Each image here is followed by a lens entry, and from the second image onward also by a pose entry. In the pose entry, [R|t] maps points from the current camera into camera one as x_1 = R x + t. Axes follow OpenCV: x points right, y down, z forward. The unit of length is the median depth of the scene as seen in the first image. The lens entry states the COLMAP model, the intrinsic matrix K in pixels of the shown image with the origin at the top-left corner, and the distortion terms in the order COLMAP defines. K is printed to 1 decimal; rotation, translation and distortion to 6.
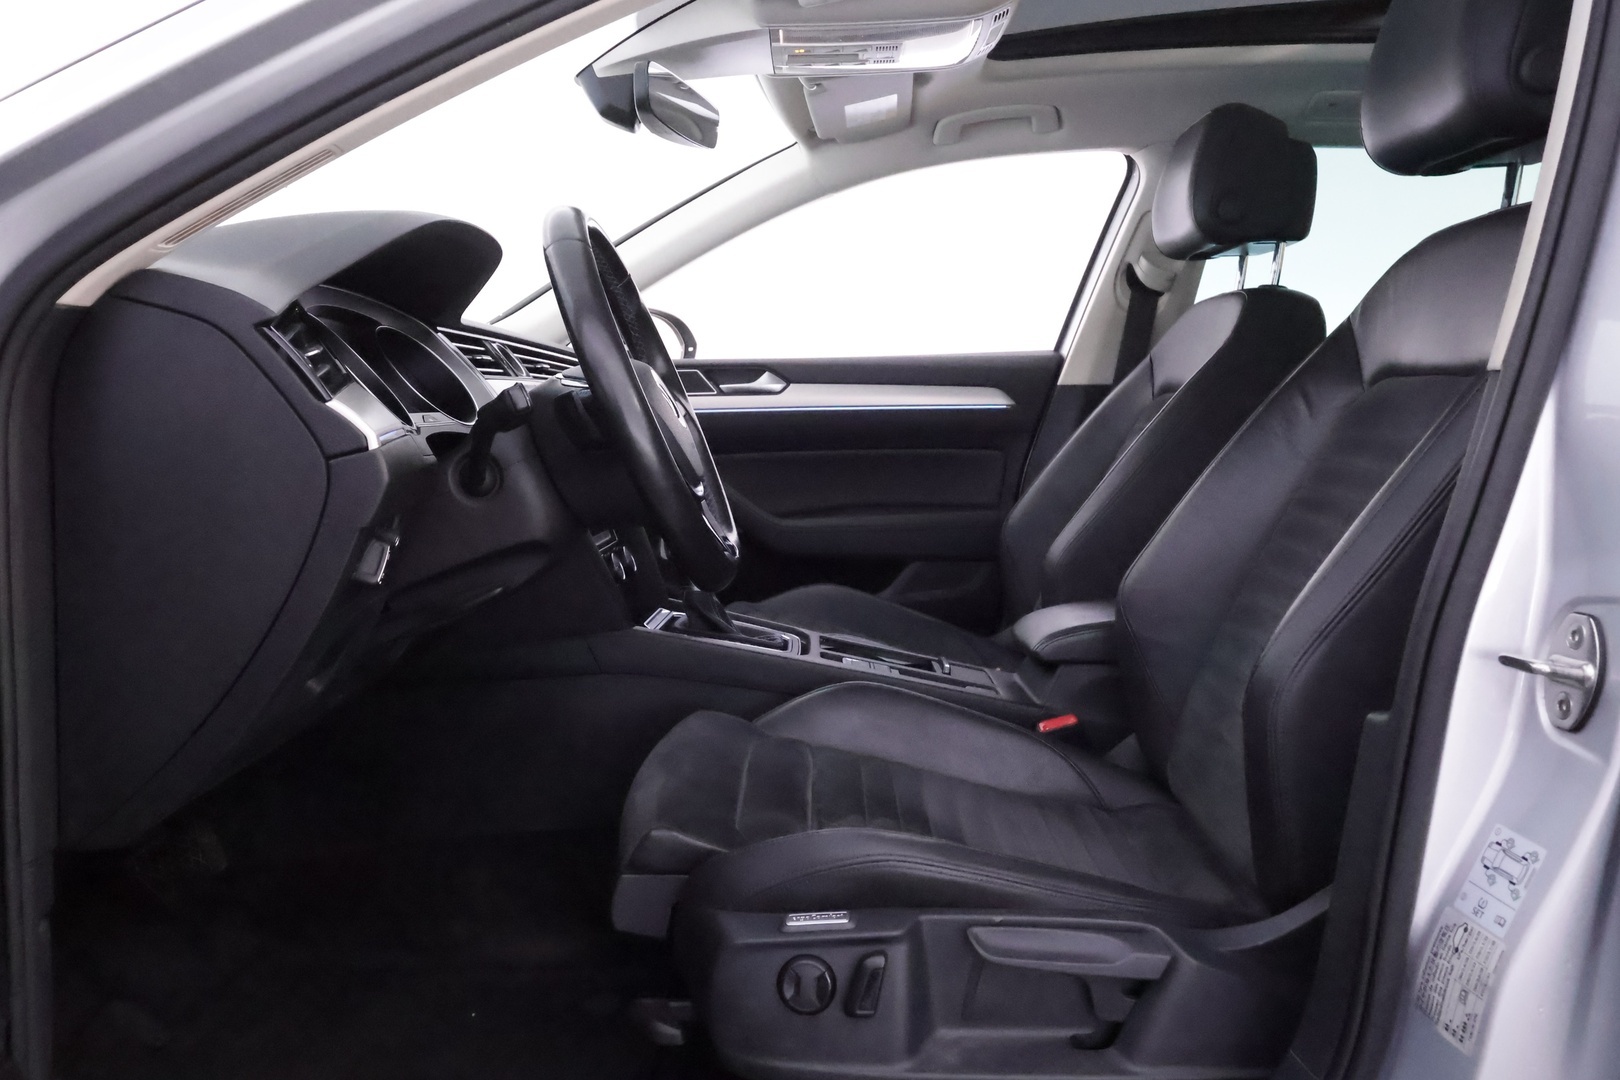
lens RADIAL K [[1303.8, 0, 853.2], [0, 1303.8, 496.4], [0, 0, 1]] dist [-0.000599, -0.002612]
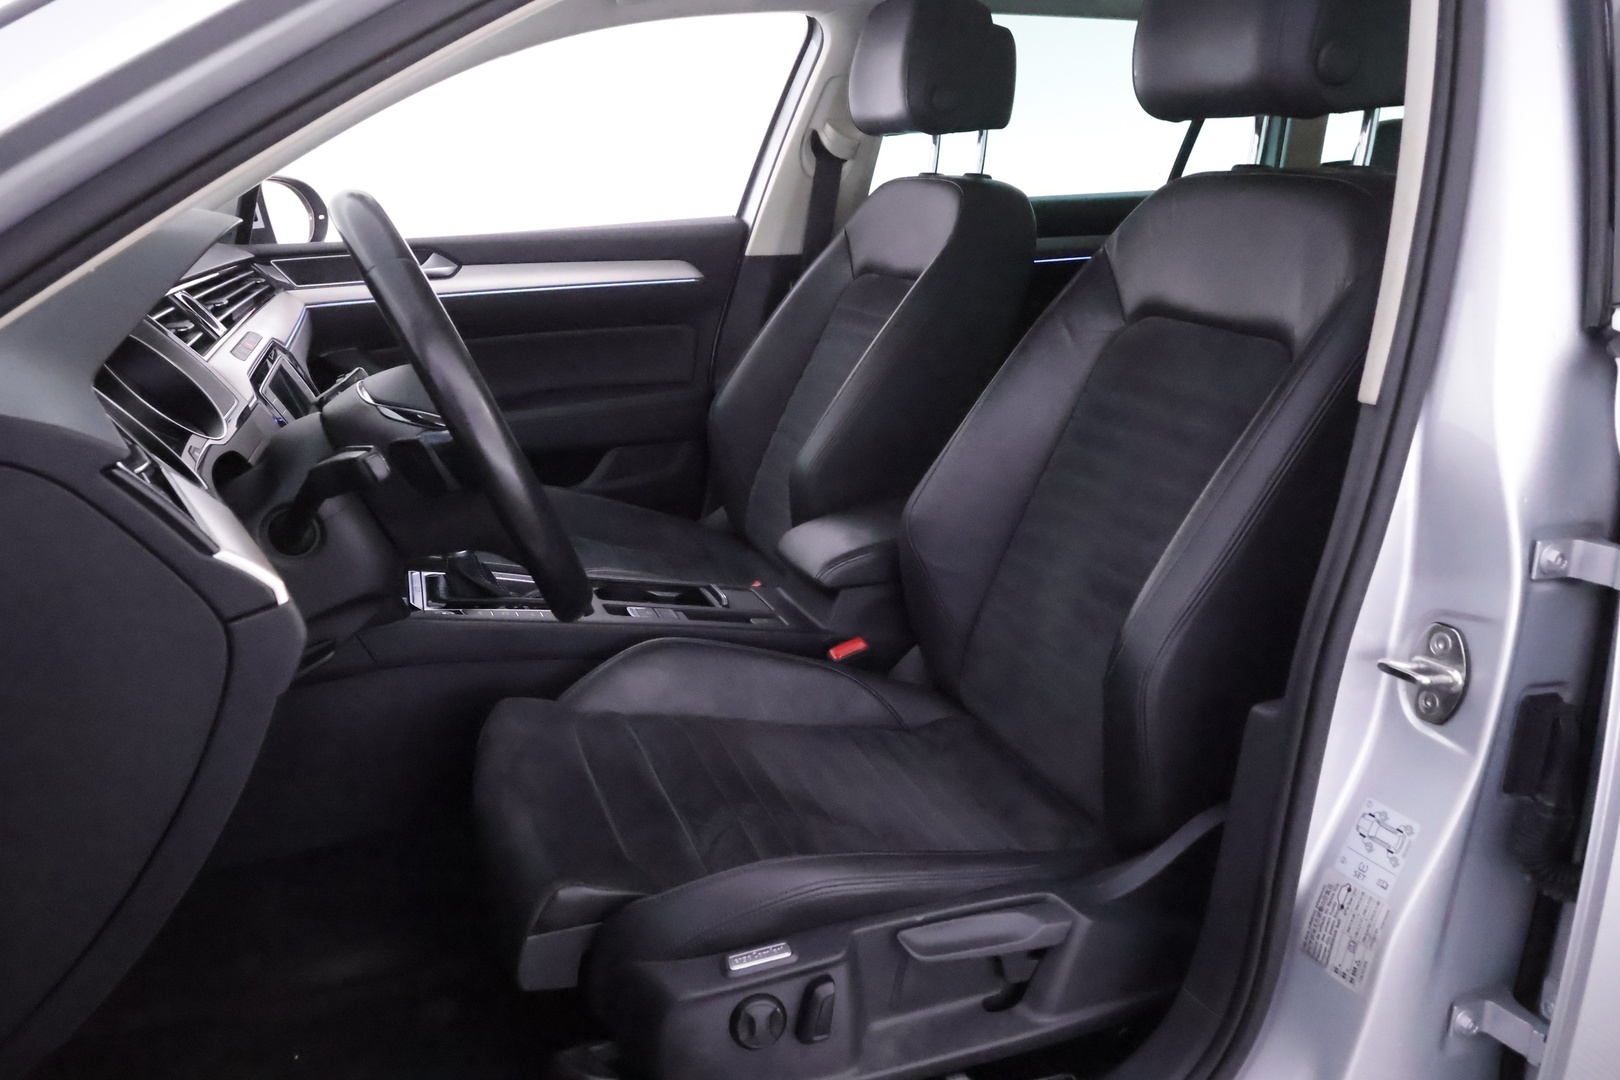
lens RADIAL K [[1303.8, 0, 853.2], [0, 1303.8, 496.4], [0, 0, 1]] dist [-0.000599, -0.002612]
pose [[0.942945, -0.101861, 0.316986, -0.241288], [0.044593, 0.982112, 0.182943, -0.209542], [-0.329950, -0.158370, 0.930619, 0.084435]]
